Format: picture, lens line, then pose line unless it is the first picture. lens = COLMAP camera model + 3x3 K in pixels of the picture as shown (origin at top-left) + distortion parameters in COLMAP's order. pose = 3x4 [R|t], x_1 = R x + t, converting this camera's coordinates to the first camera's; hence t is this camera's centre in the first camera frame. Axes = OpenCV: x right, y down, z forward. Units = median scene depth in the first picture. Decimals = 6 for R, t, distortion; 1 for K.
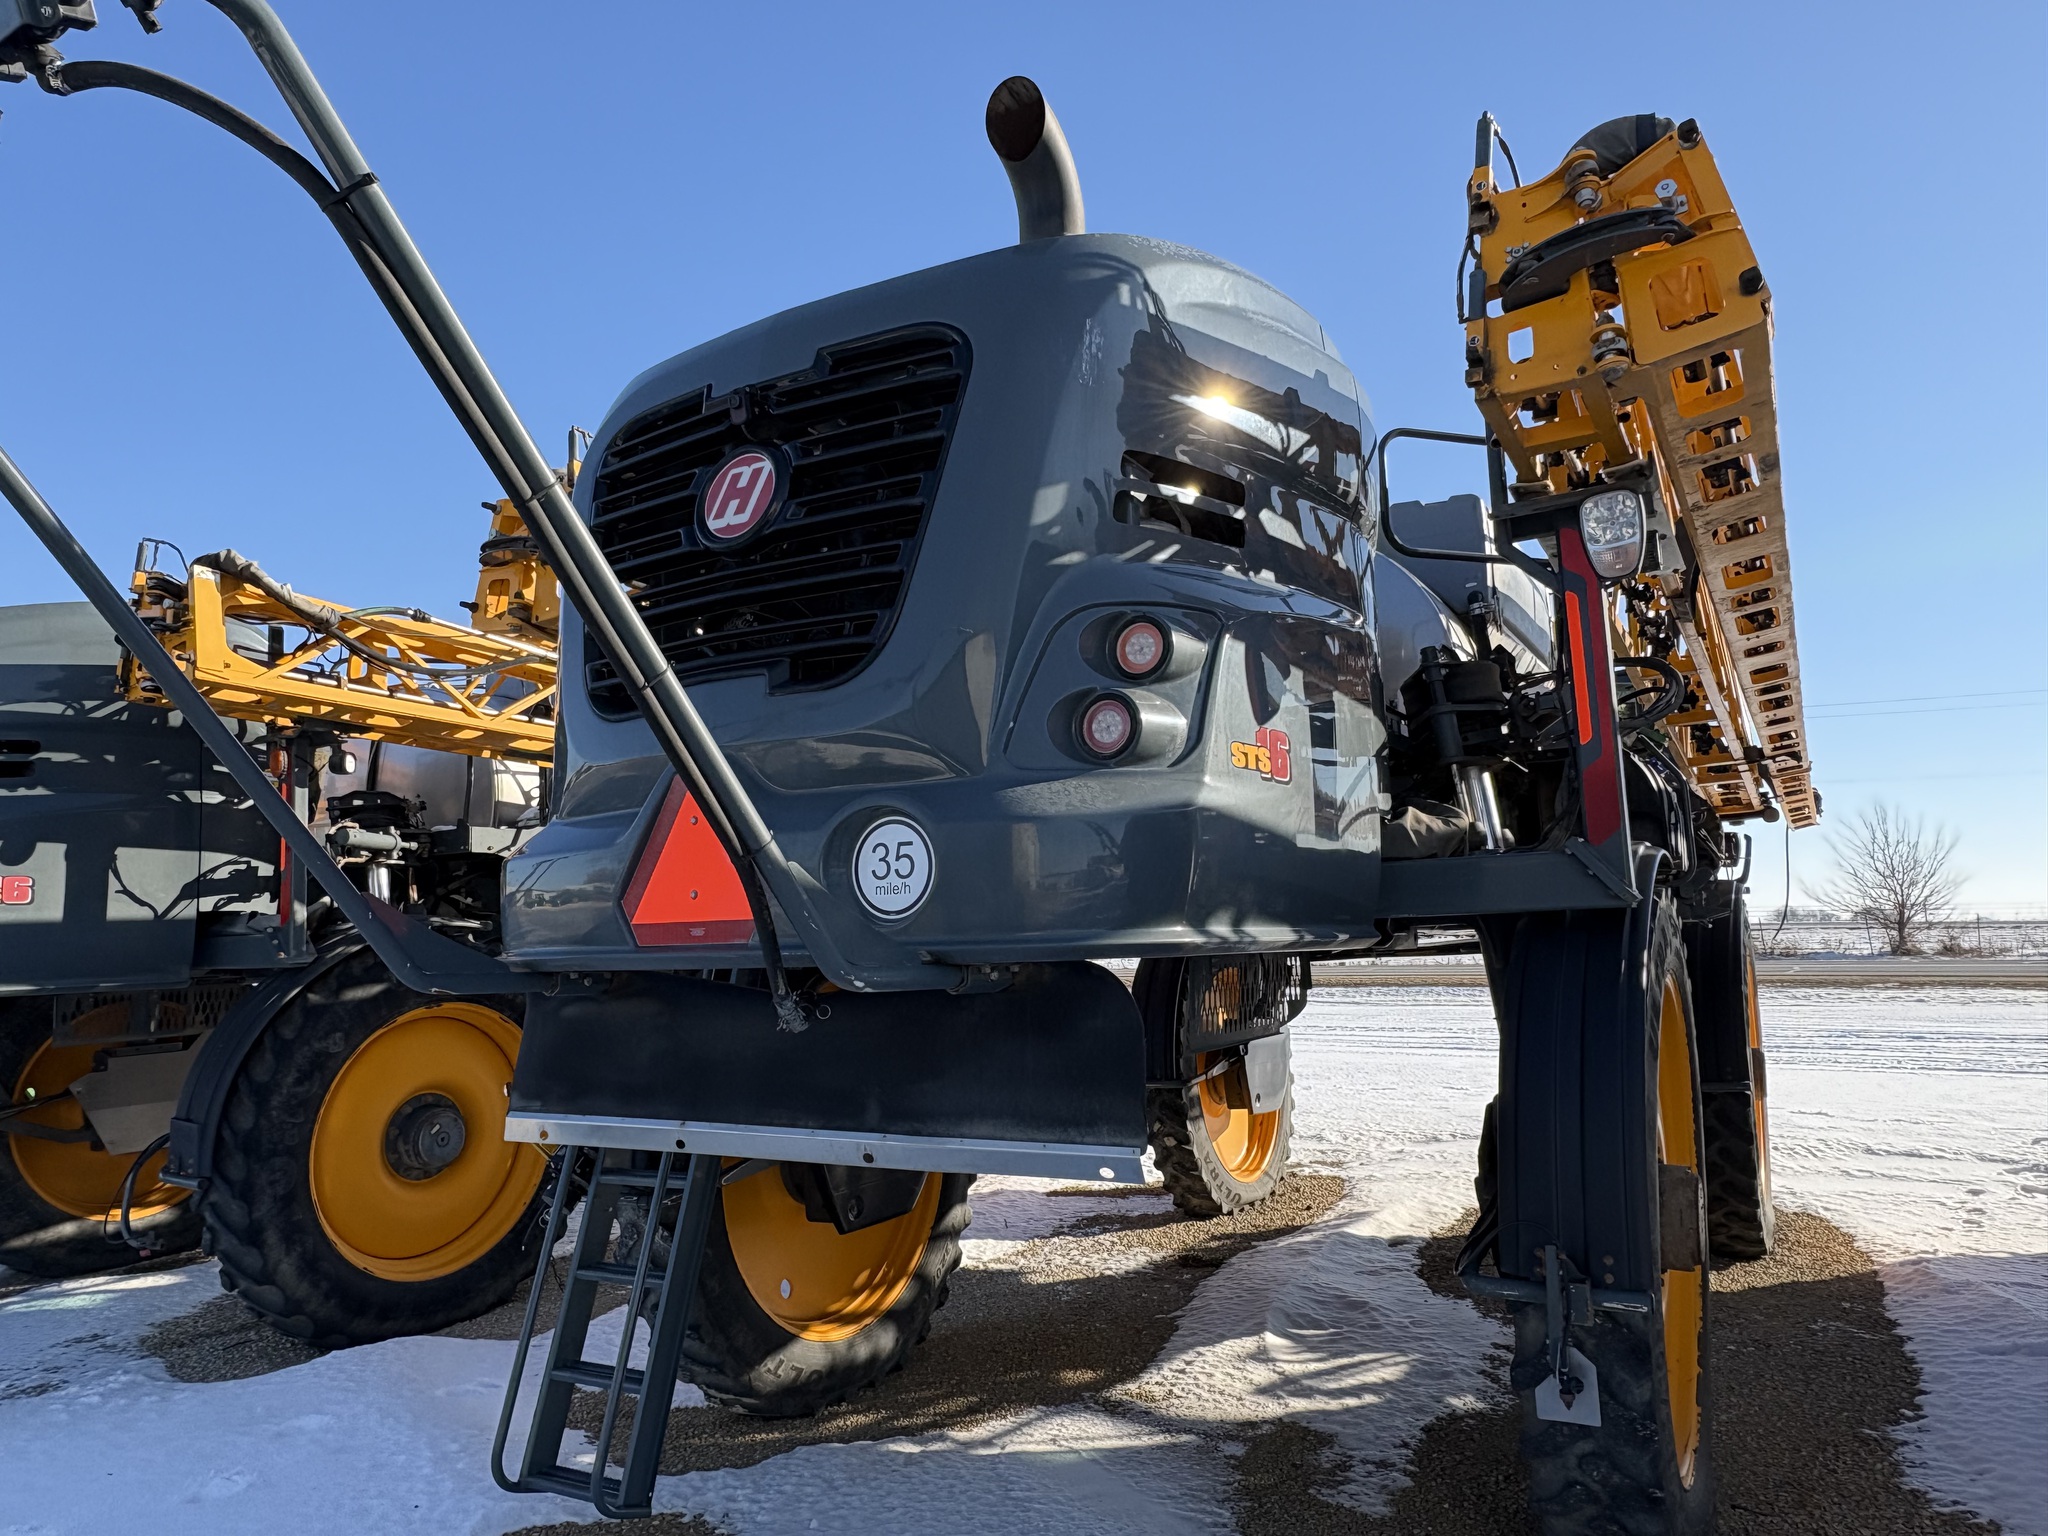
lens RADIAL K [[1301.5, 0, 1019.1], [0, 1301.5, 771.1], [0, 0, 1]] dist [-0.000189, 0.001593]
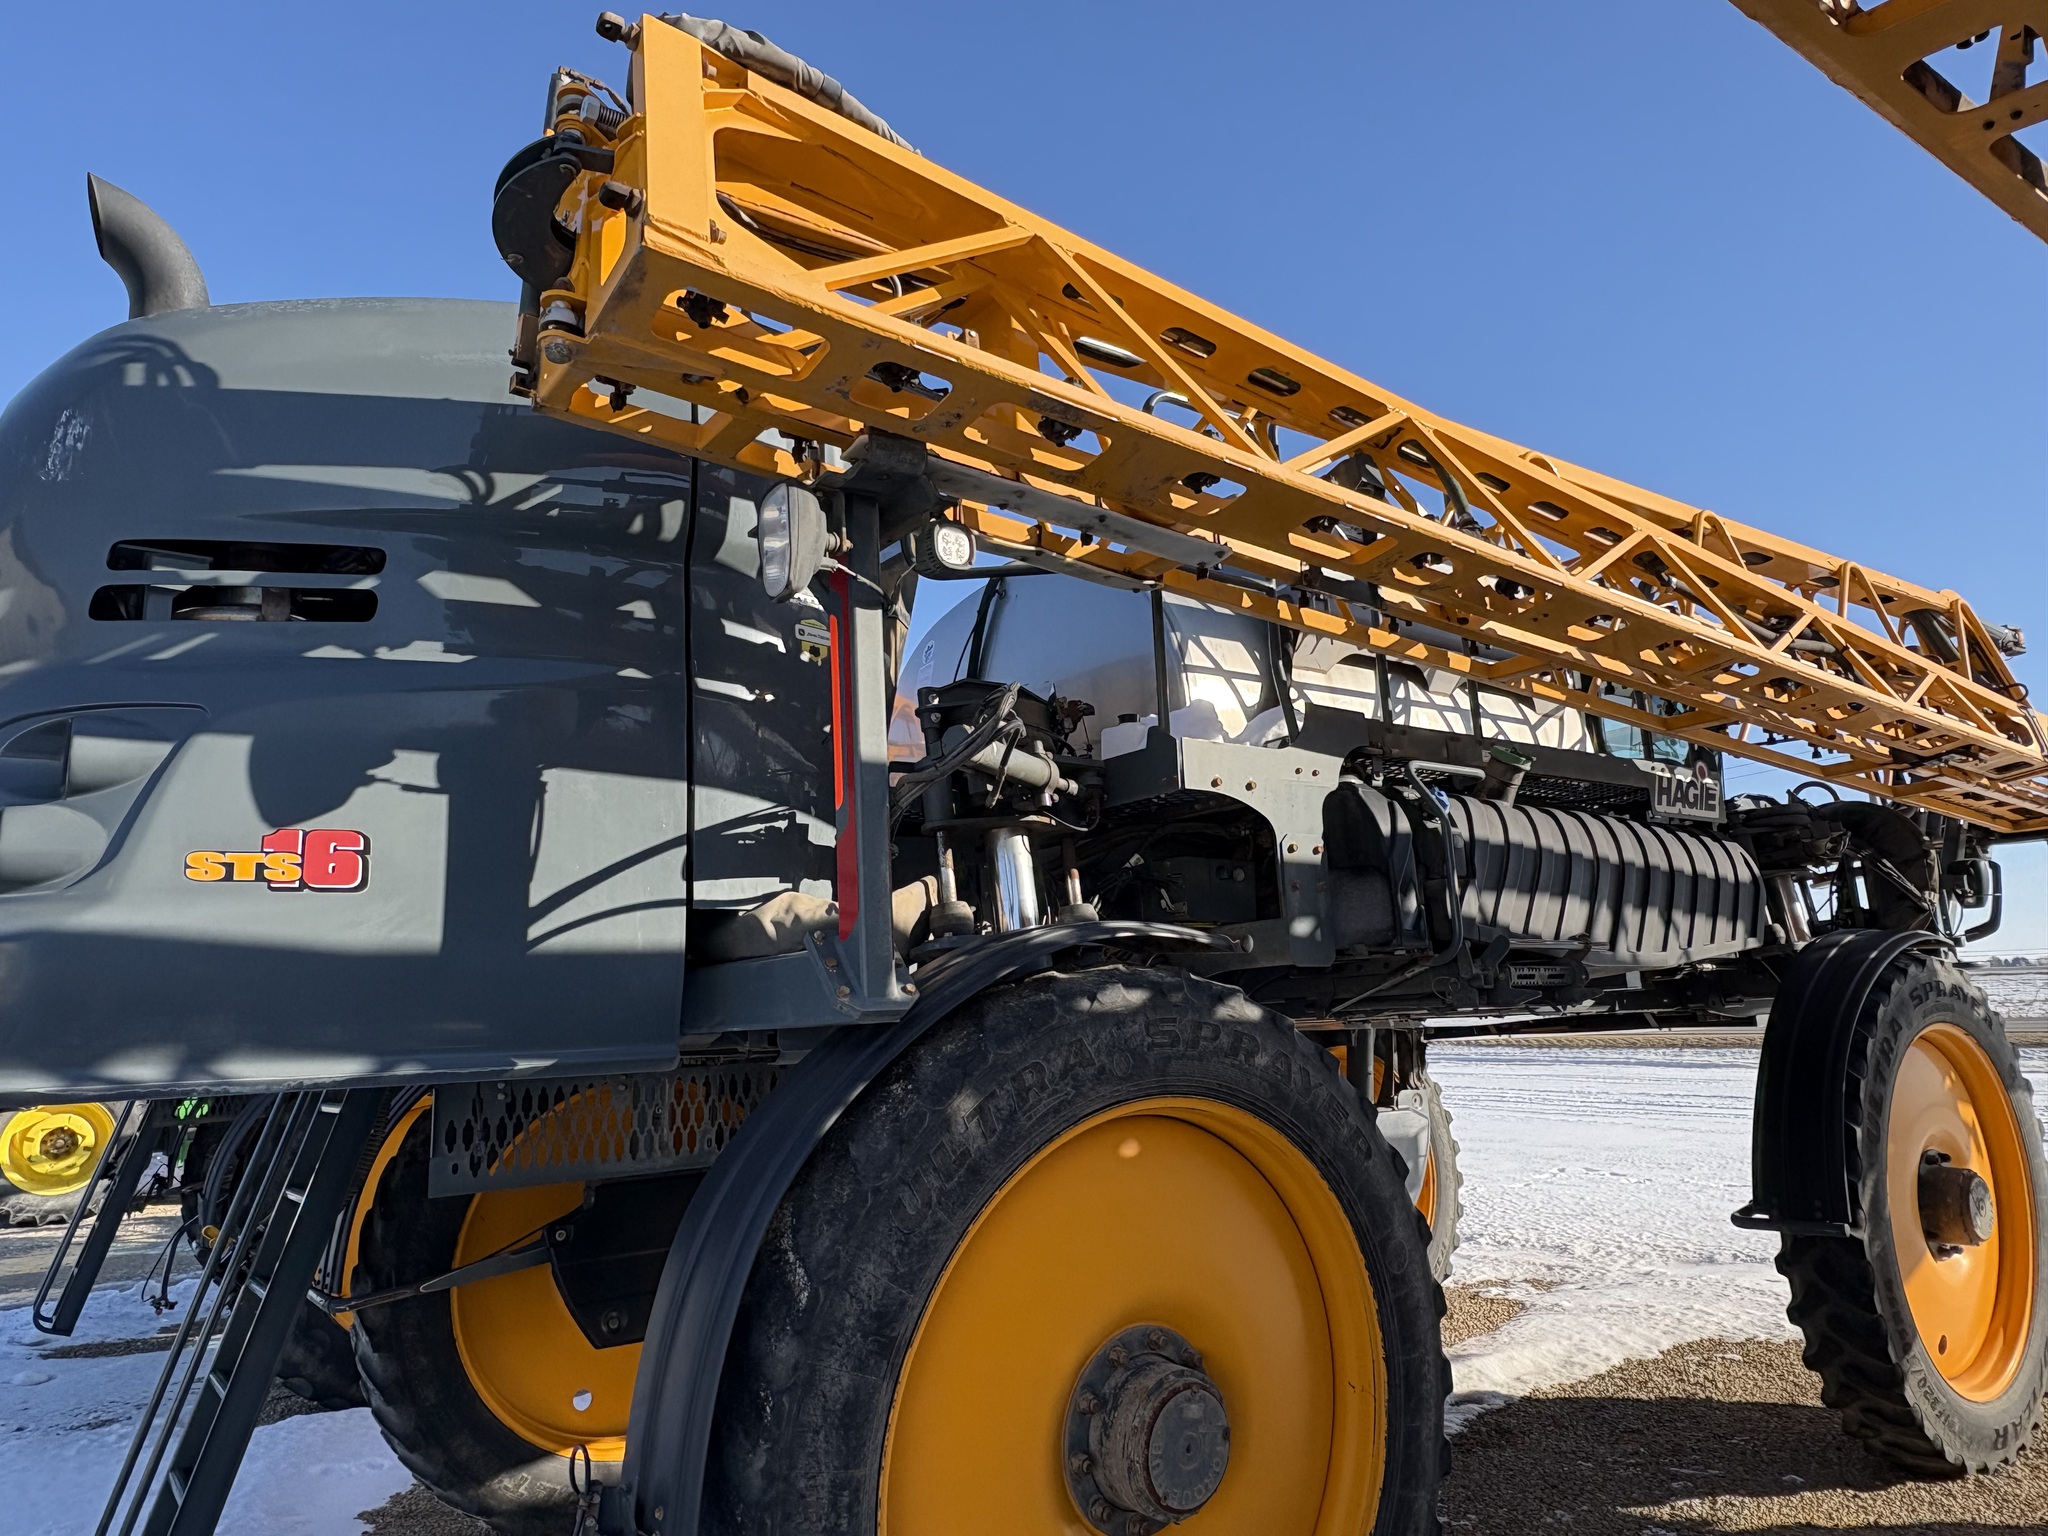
lens RADIAL K [[1301.5, 0, 1019.1], [0, 1301.5, 771.1], [0, 0, 1]] dist [-0.000189, 0.001593]
pose [[0.923293, -0.082947, -0.375034, 0.597965], [0.067058, 0.996218, -0.055245, 0.004740], [0.378198, 0.025858, 0.925363, 0.236533]]
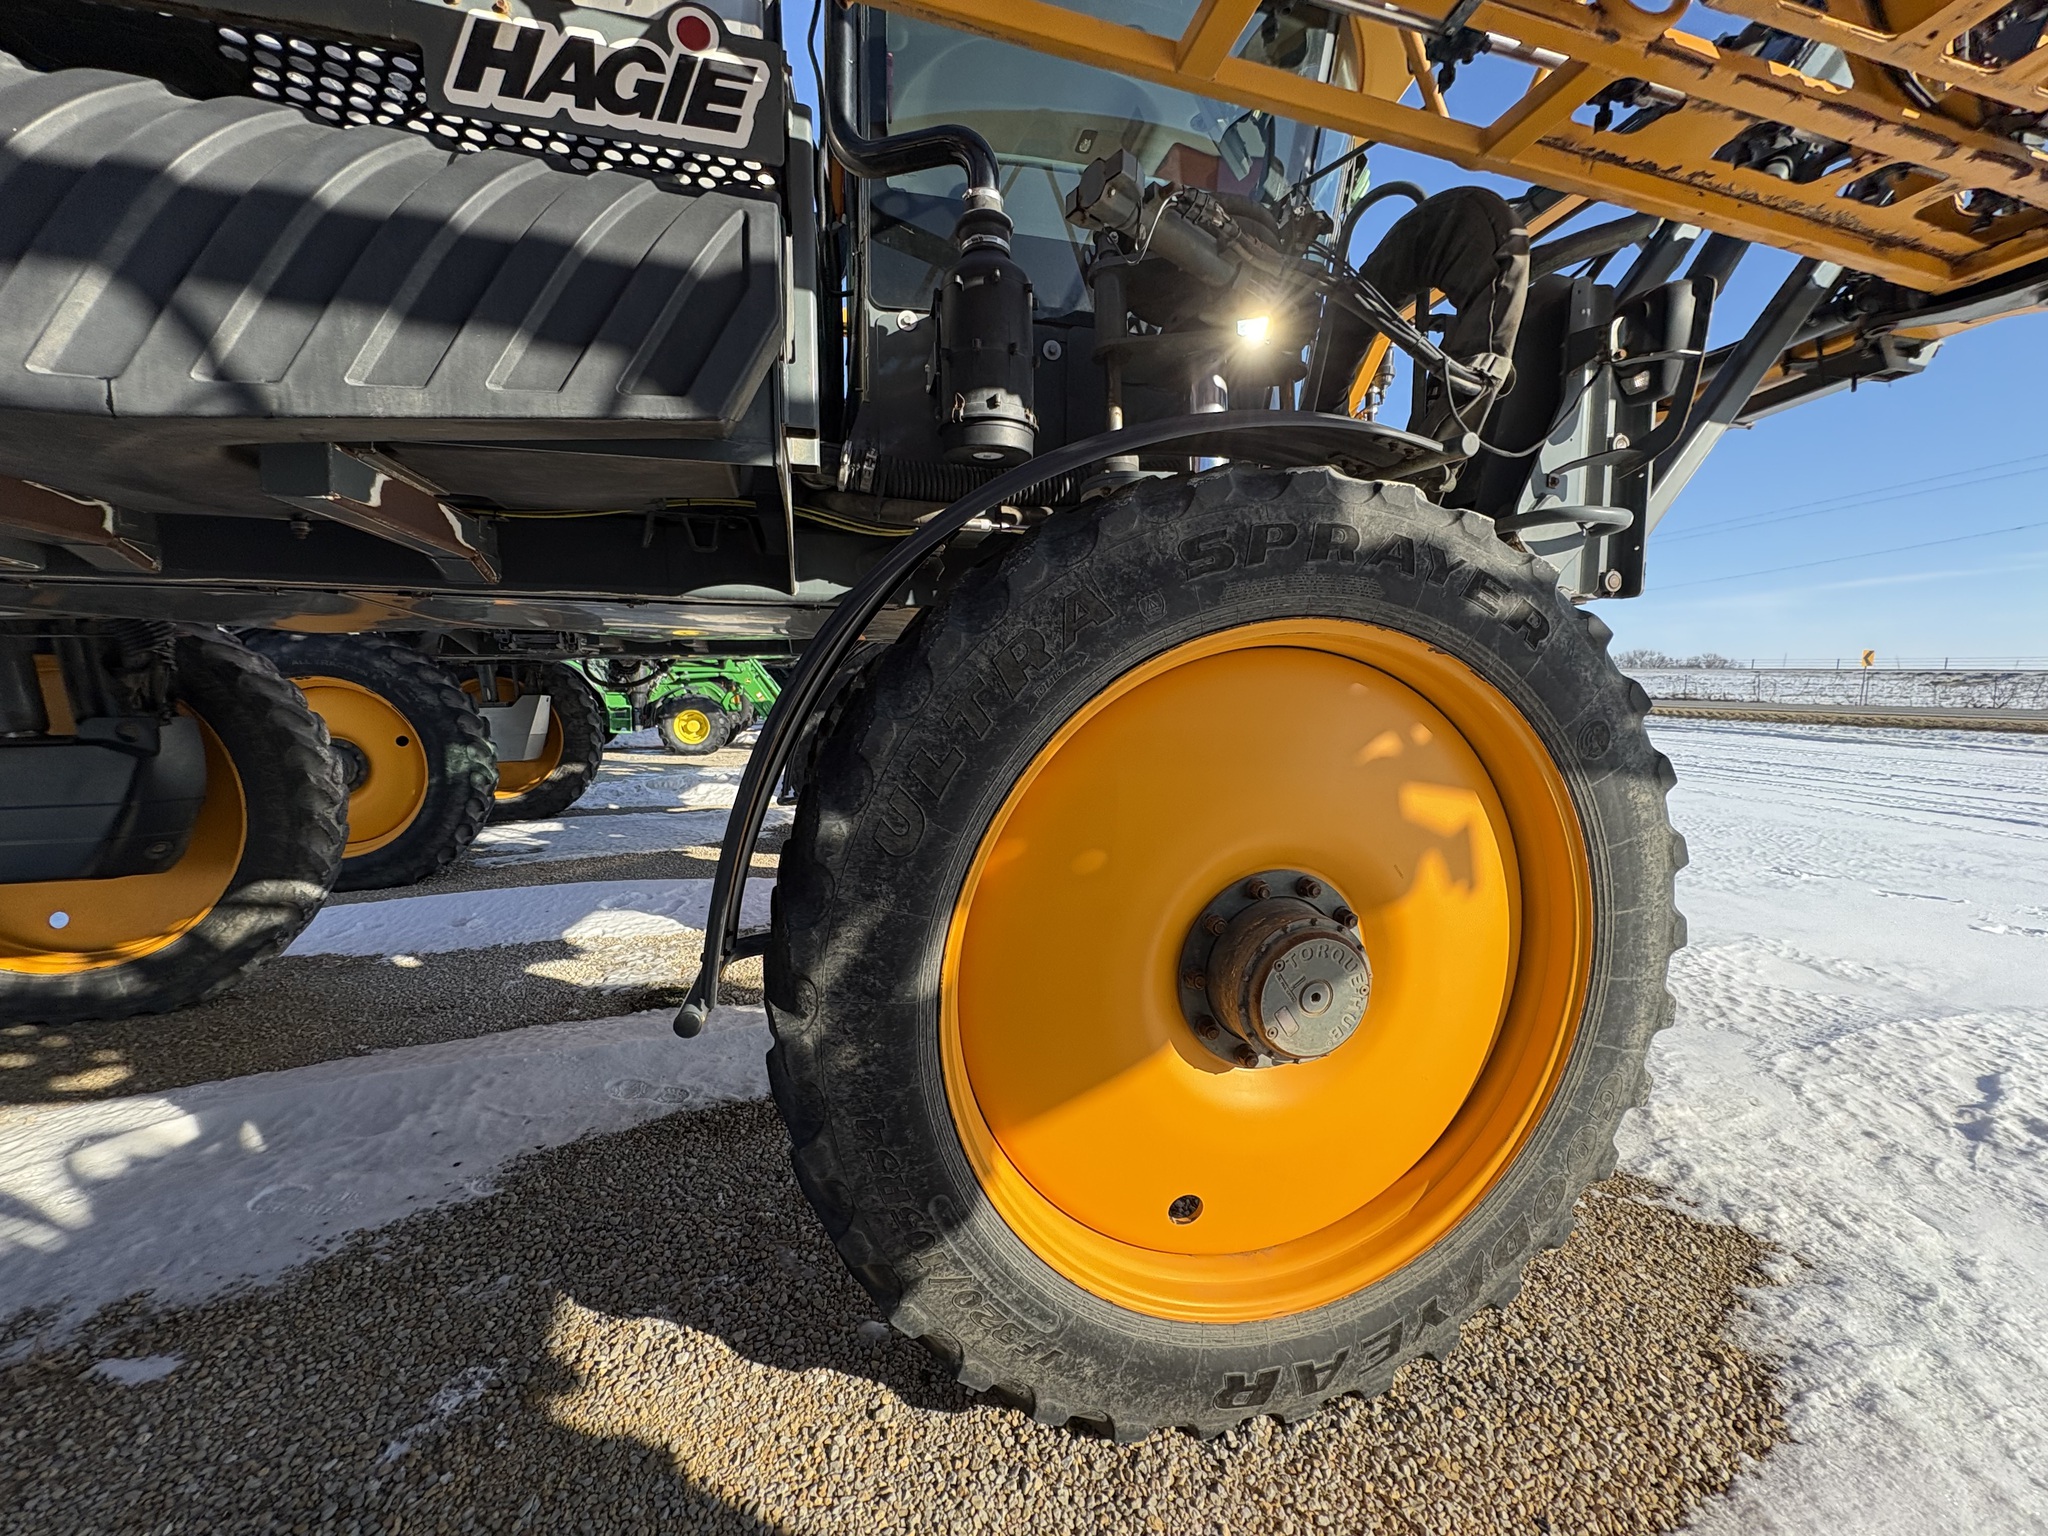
lens RADIAL K [[813.8, 0, 1026.2], [0, 813.8, 765.5], [0, 0, 1]] dist [0.001843, 0.000193]
pose [[0.717593, 0.097386, -0.689620, 1.044699], [0.071021, 0.974782, 0.211557, 0.195939], [0.692832, -0.200790, 0.692580, 1.282845]]
